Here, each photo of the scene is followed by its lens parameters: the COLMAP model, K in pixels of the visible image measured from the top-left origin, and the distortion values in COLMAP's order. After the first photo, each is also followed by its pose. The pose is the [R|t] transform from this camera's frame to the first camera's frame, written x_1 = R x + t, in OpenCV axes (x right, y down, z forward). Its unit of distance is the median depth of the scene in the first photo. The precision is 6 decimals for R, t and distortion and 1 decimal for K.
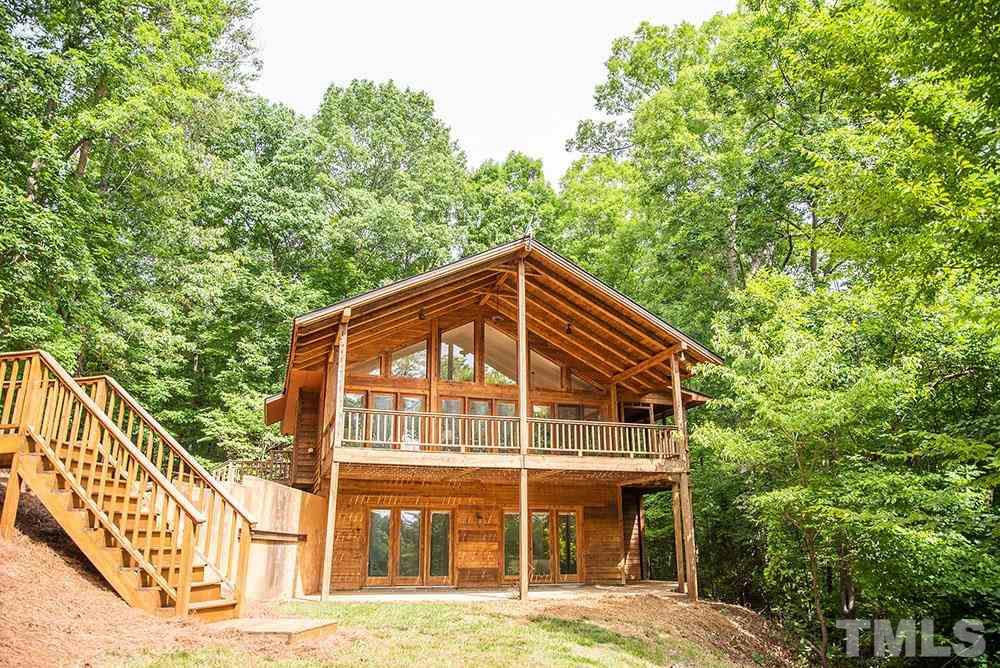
lens RADIAL K [[723.7, 0, 503.3], [0, 723.7, 340.5], [0, 0, 1]] dist [-0.113549, 0.106559]
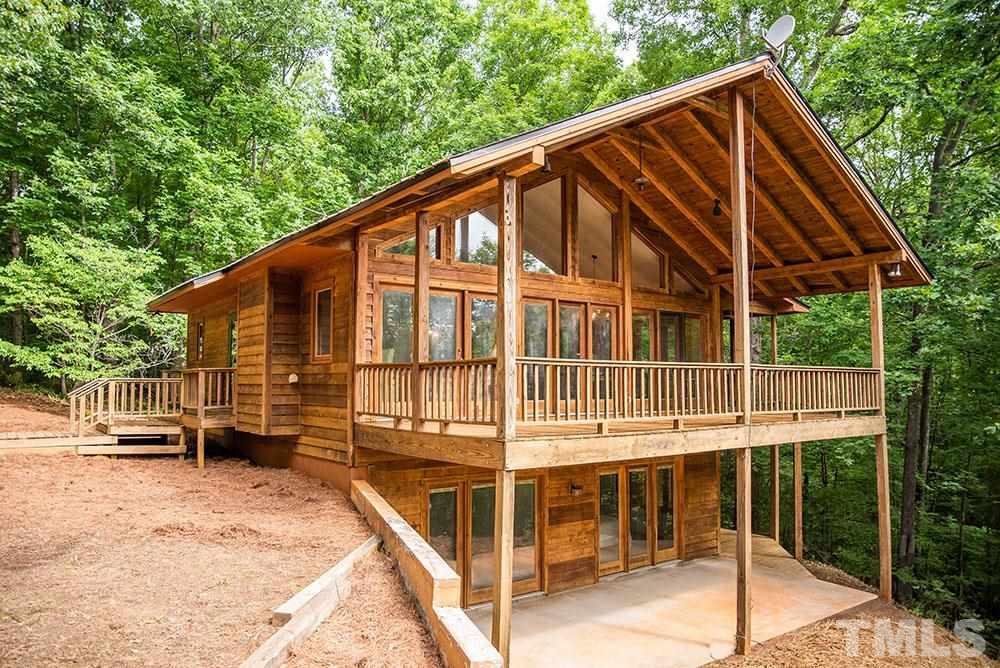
lens RADIAL K [[698.7, 0, 500.0], [0, 698.7, 334.0], [0, 0, 1]] dist [-0.106687, 0.083282]
pose [[0.941815, 0.030433, 0.334751, -0.299619], [-0.103769, 0.973573, 0.203441, -0.011418], [-0.319713, -0.226340, 0.920084, 0.445035]]
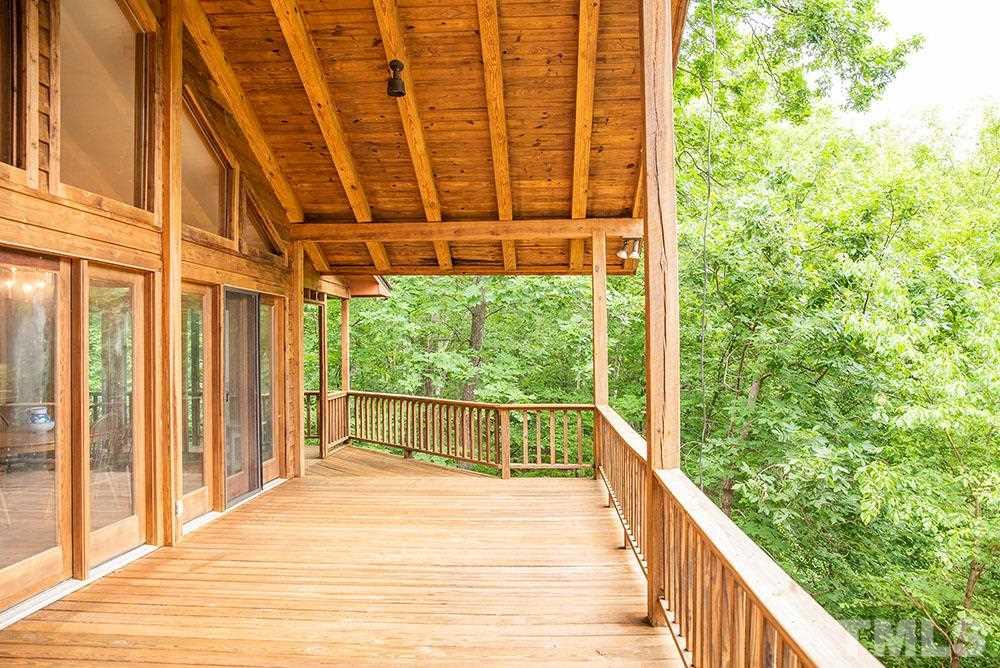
lens RADIAL K [[698.7, 0, 500.0], [0, 698.7, 334.0], [0, 0, 1]] dist [-0.106687, 0.083282]
pose [[0.345333, 0.014092, 0.938374, -0.159742], [-0.267333, 0.959939, 0.083966, 0.053877], [-0.899599, -0.279854, 0.335266, 0.831749]]
